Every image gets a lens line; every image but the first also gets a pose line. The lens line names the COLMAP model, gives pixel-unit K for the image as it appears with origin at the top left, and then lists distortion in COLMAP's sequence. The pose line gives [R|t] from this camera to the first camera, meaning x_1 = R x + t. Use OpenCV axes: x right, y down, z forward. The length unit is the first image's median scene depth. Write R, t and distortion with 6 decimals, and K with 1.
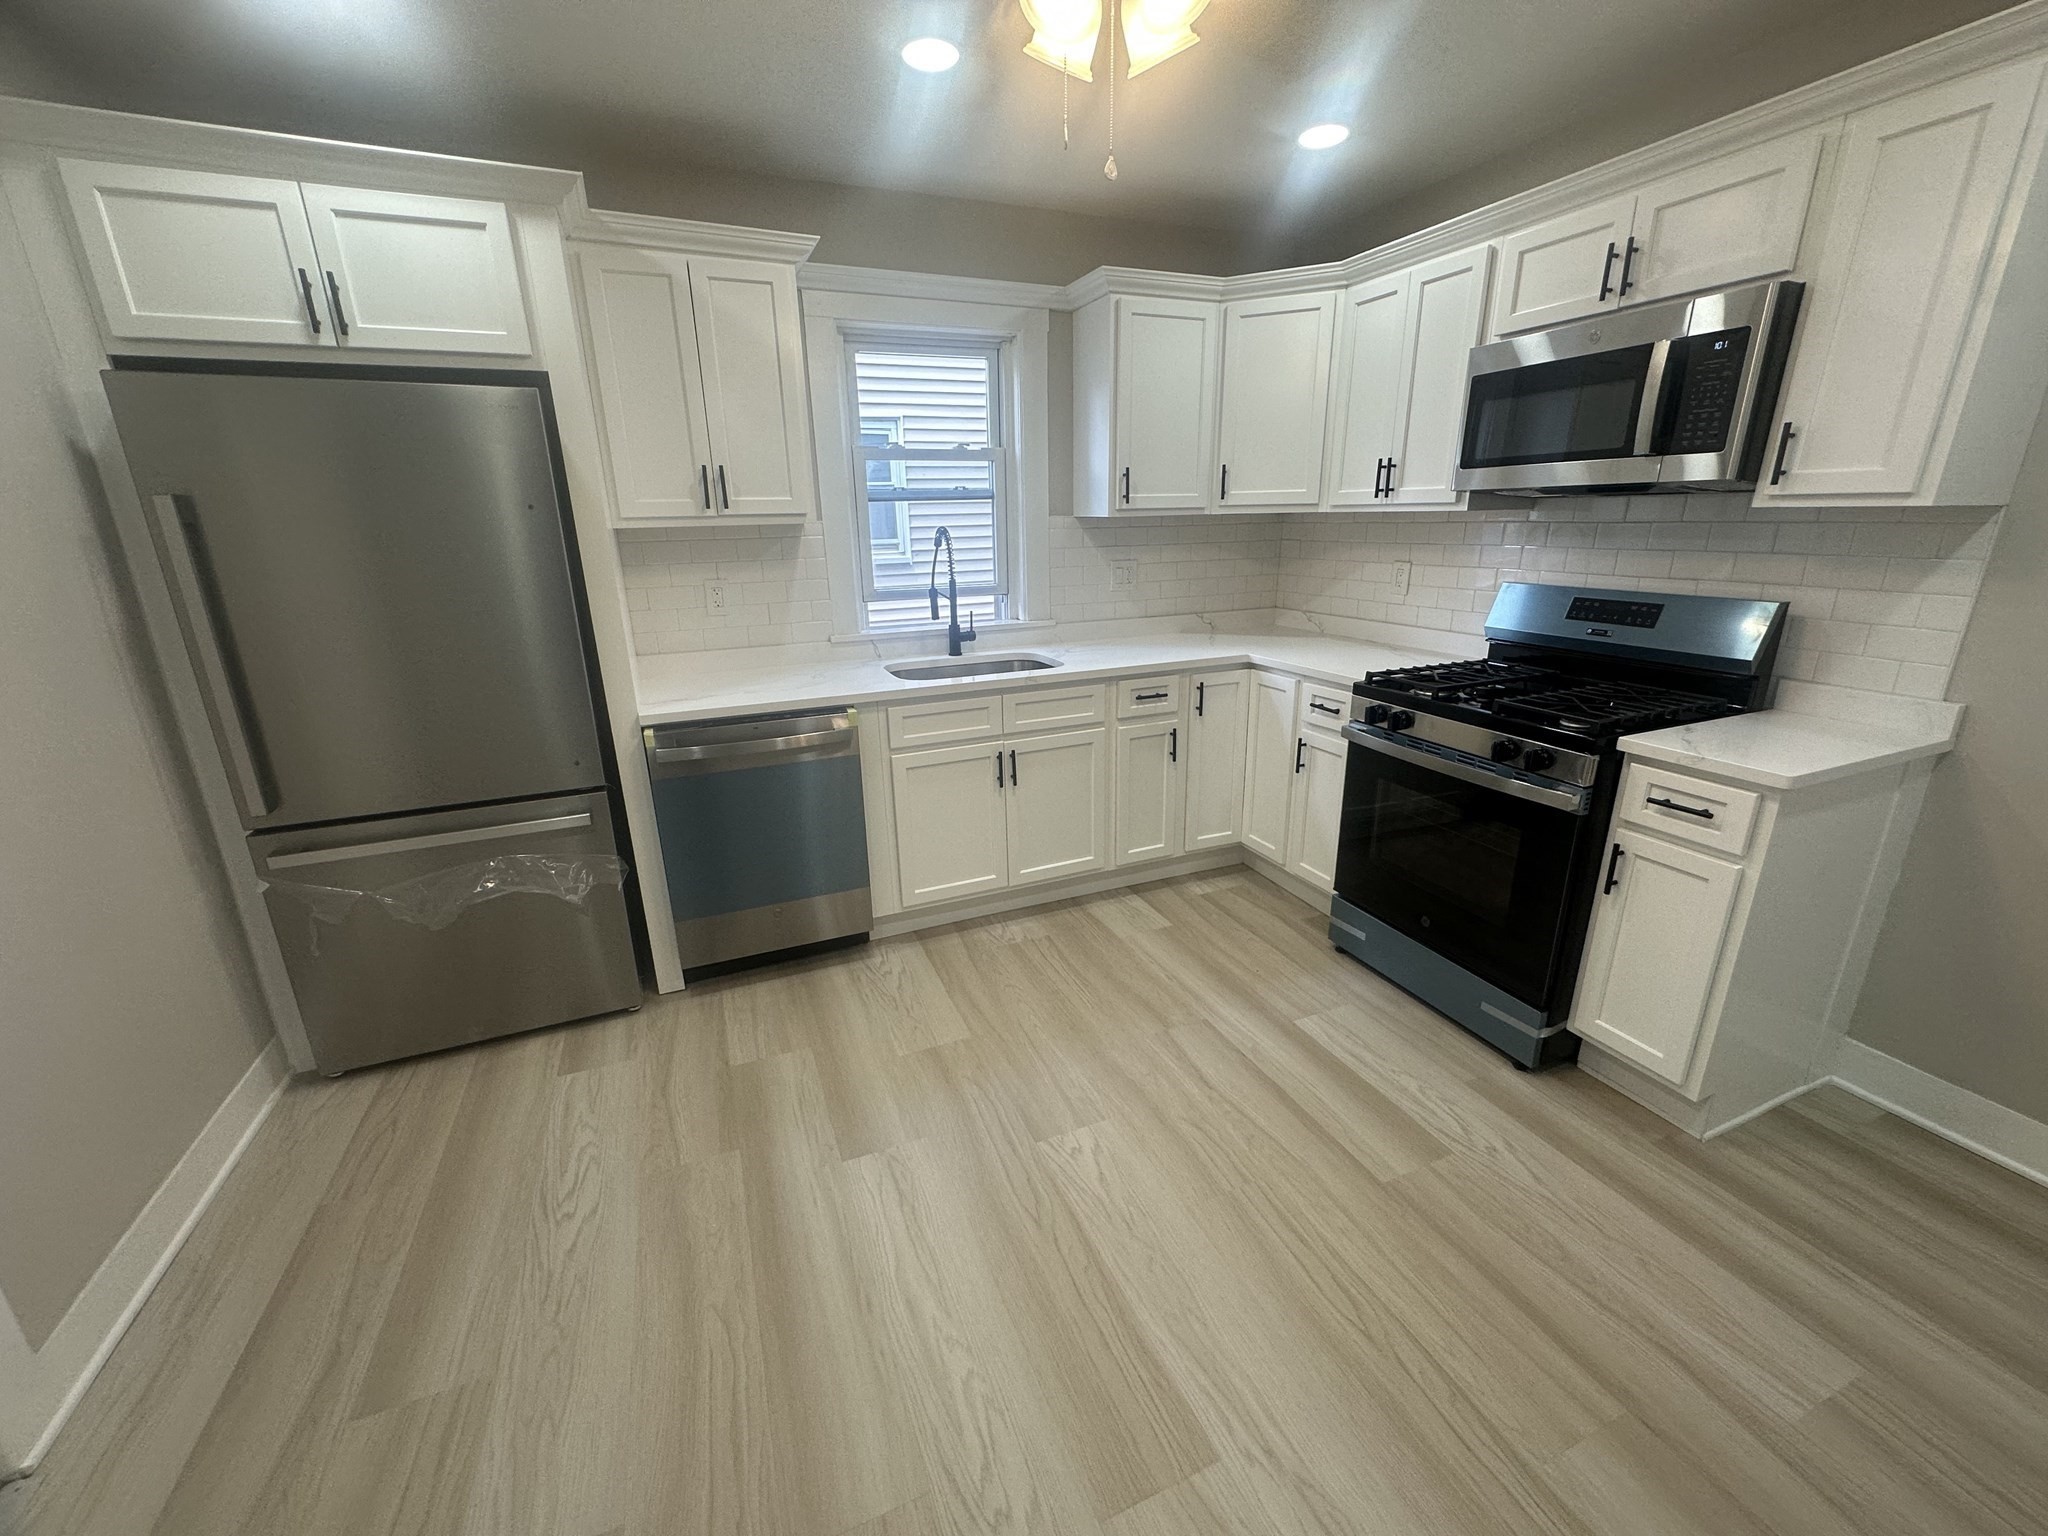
lens RADIAL K [[818.0, 0, 1024.0], [0, 818.0, 768.0], [0, 0, 1]] dist [0.000913, -0.000439]
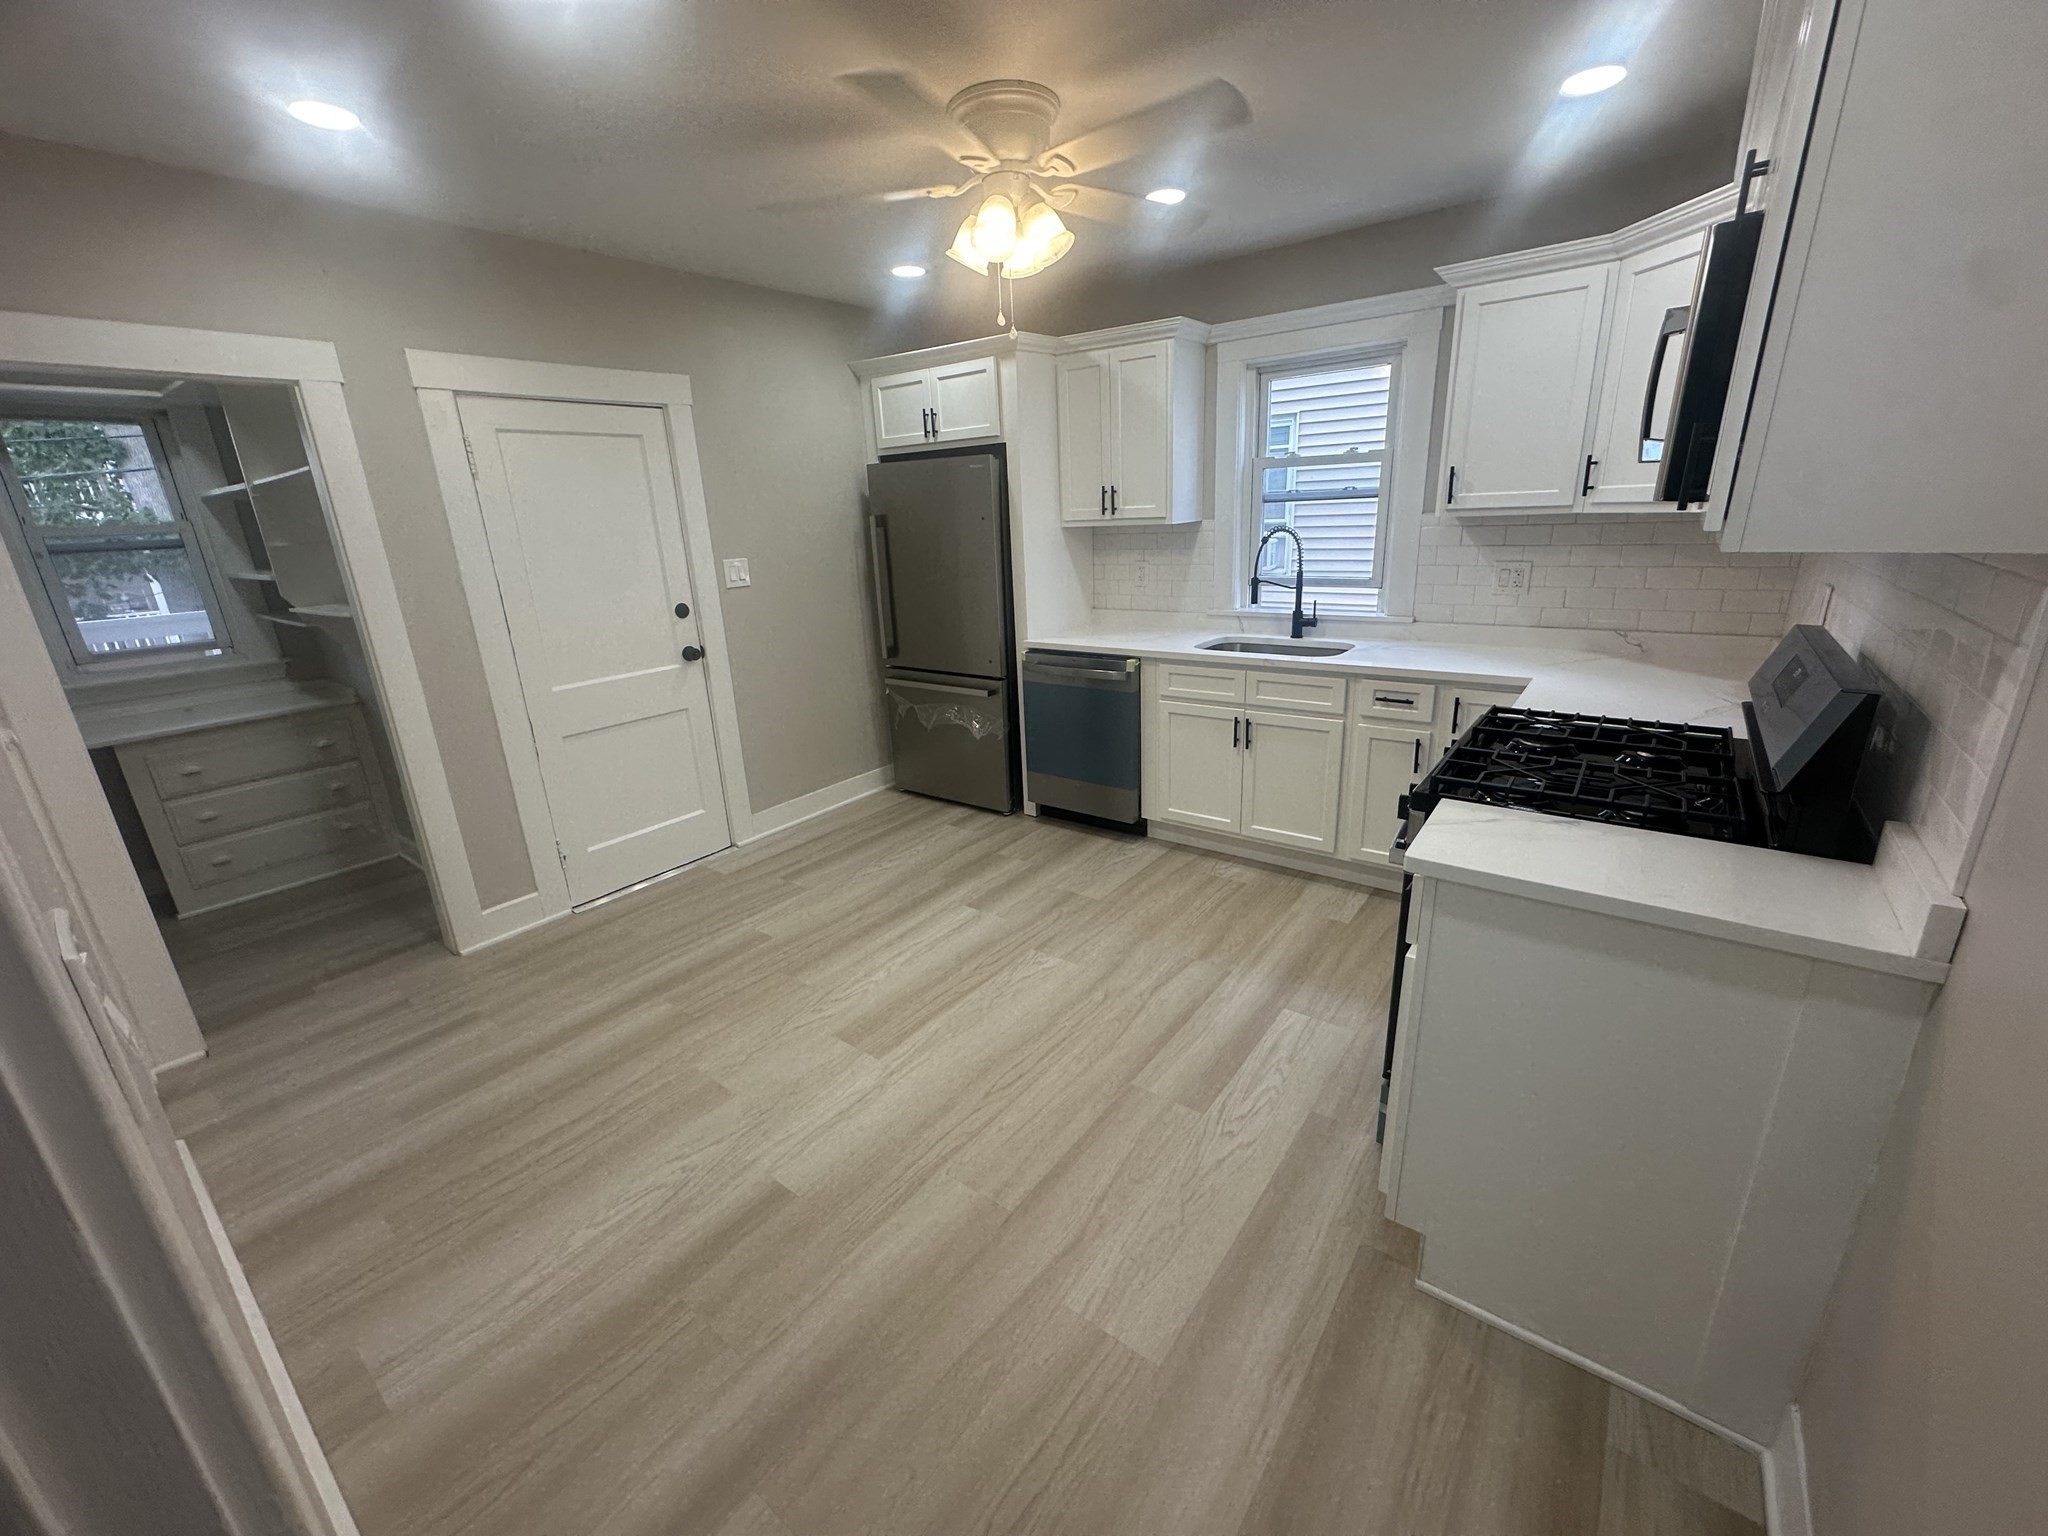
lens RADIAL K [[818.0, 0, 1024.0], [0, 818.0, 768.0], [0, 0, 1]] dist [0.000913, -0.000439]
pose [[0.501154, 0.258944, -0.825707, 0.819798], [-0.227604, 0.960027, 0.162925, -0.072300], [0.834890, 0.106284, 0.540058, 0.100373]]
